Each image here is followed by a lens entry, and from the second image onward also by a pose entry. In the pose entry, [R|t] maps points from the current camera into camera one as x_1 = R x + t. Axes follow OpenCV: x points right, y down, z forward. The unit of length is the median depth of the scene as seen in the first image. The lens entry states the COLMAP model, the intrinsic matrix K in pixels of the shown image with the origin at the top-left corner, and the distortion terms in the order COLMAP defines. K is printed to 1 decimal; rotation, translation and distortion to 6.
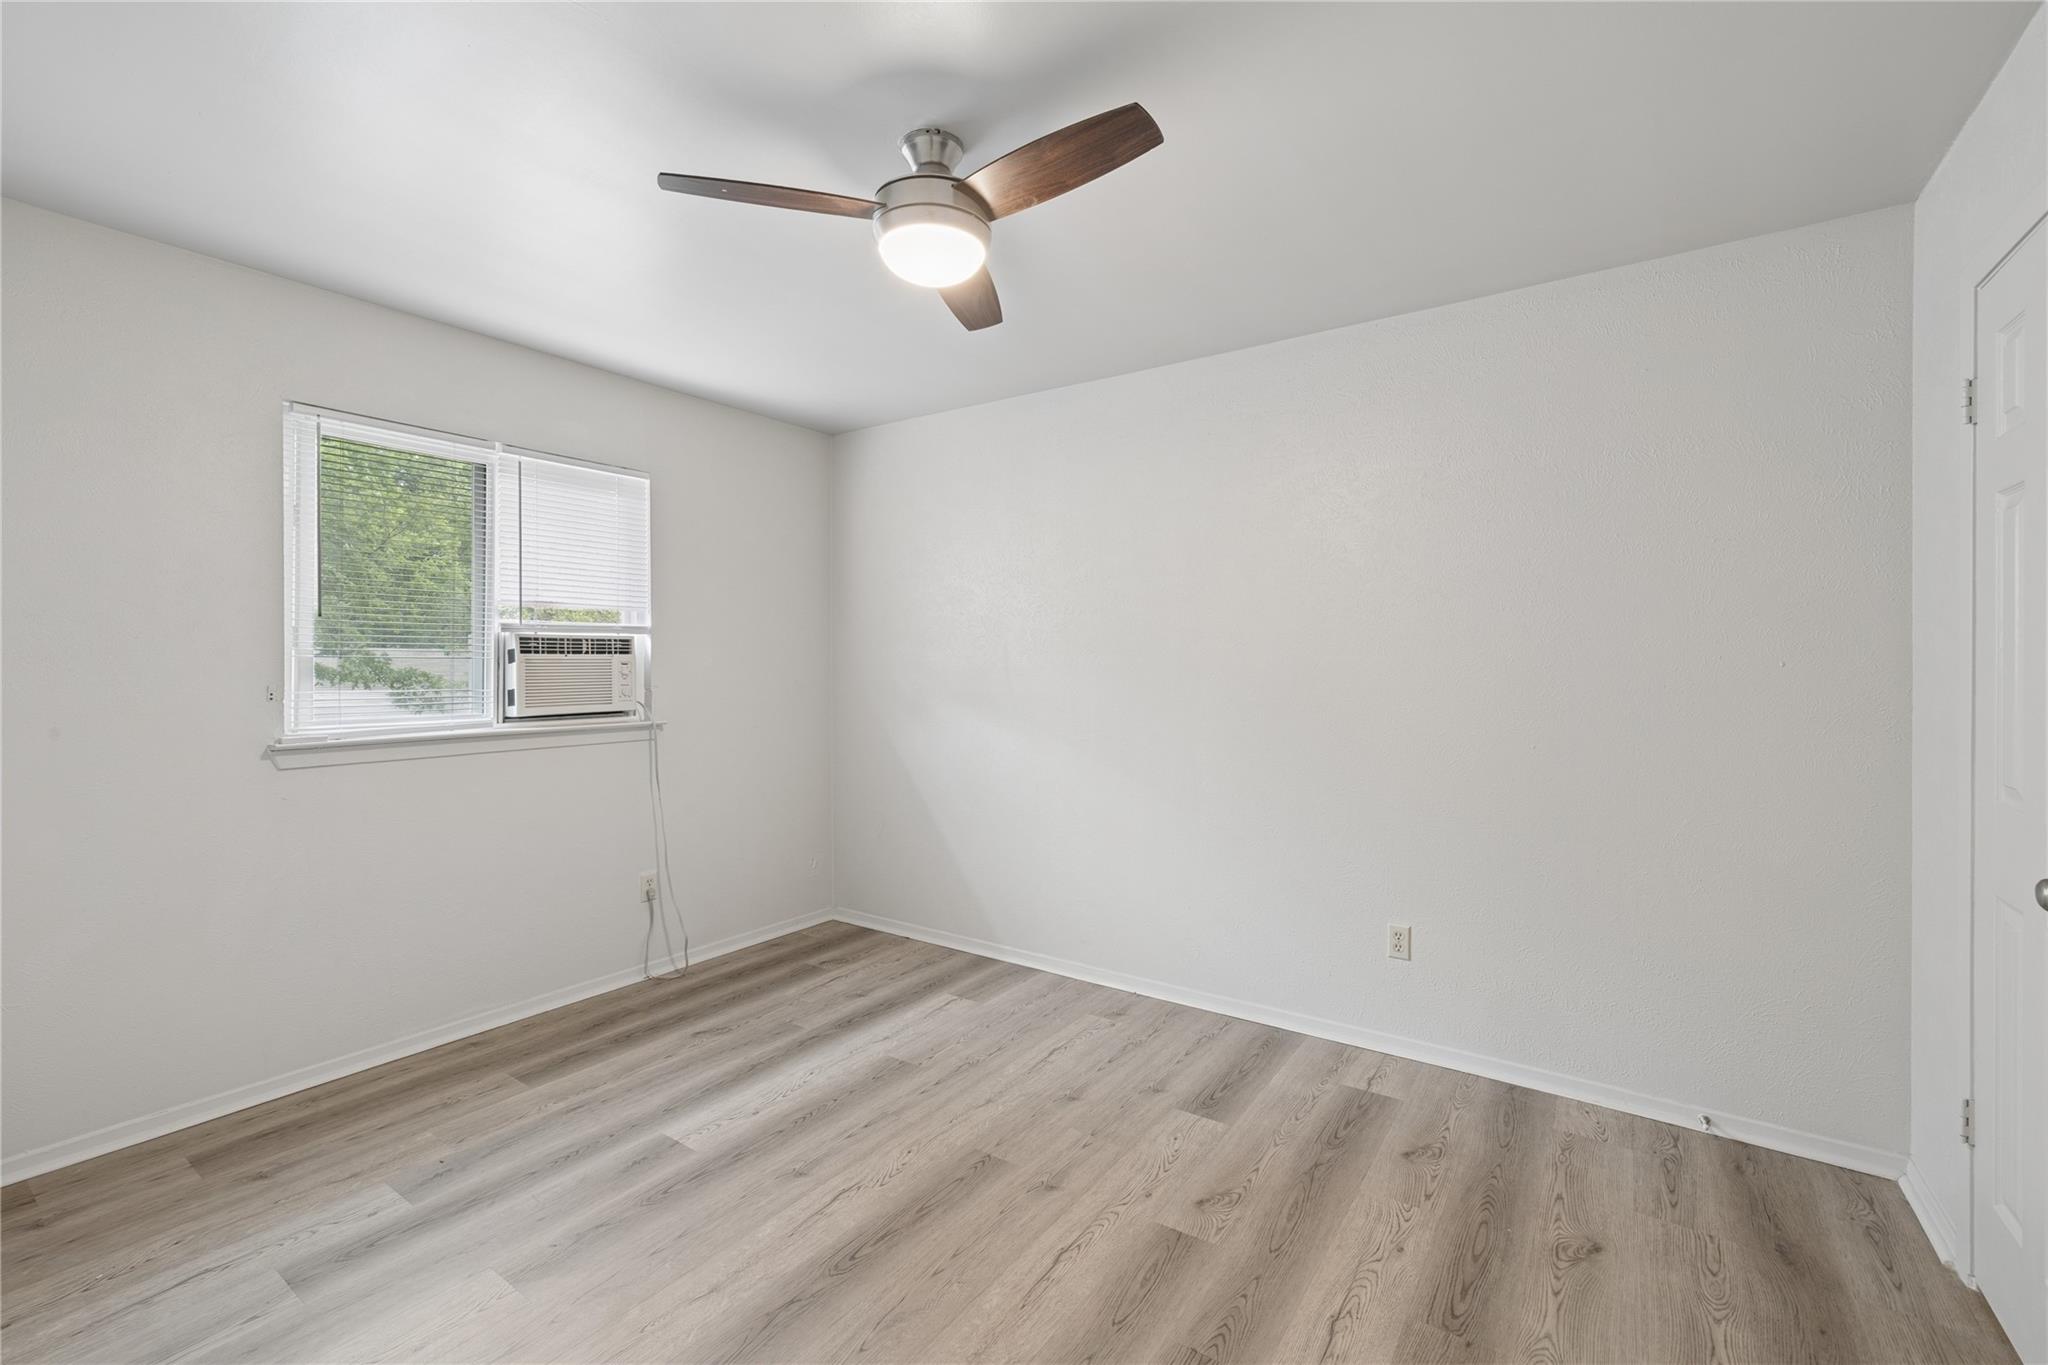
lens RADIAL K [[899.1, 0, 1029.7], [0, 899.1, 691.5], [0, 0, 1]] dist [0.001940, 0.000129]
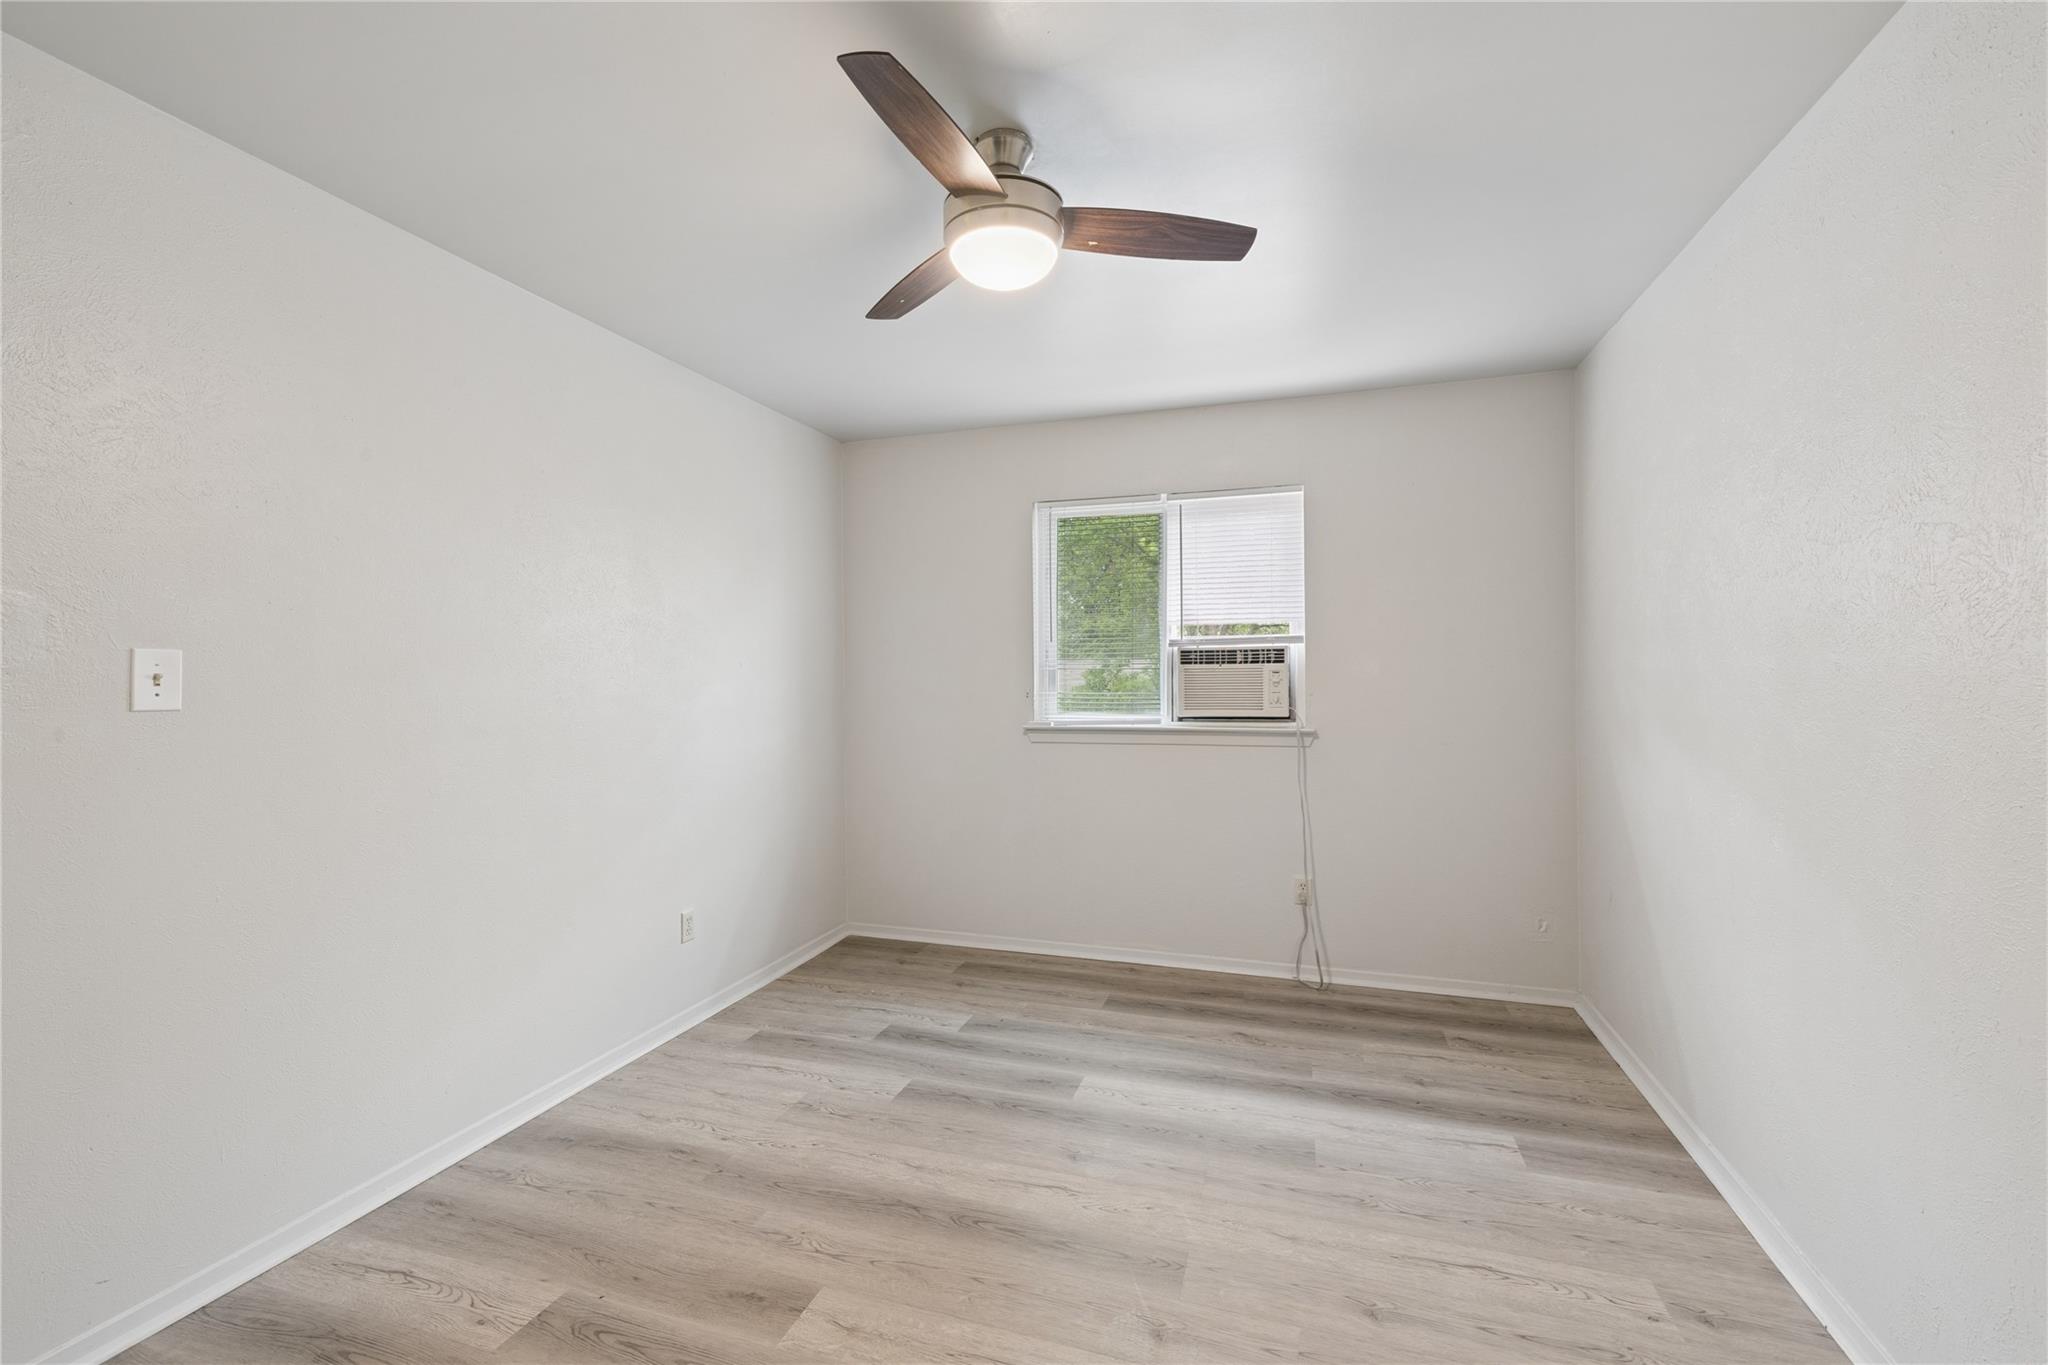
lens RADIAL K [[884.7, 0, 1002.6], [0, 884.7, 701.3], [0, 0, 1]] dist [0.000776, 0.000021]
pose [[0.247818, 0.027457, -0.968417, 0.513938], [-0.022718, 0.999488, 0.022525, -0.013987], [0.968540, 0.016418, 0.248315, 0.469552]]
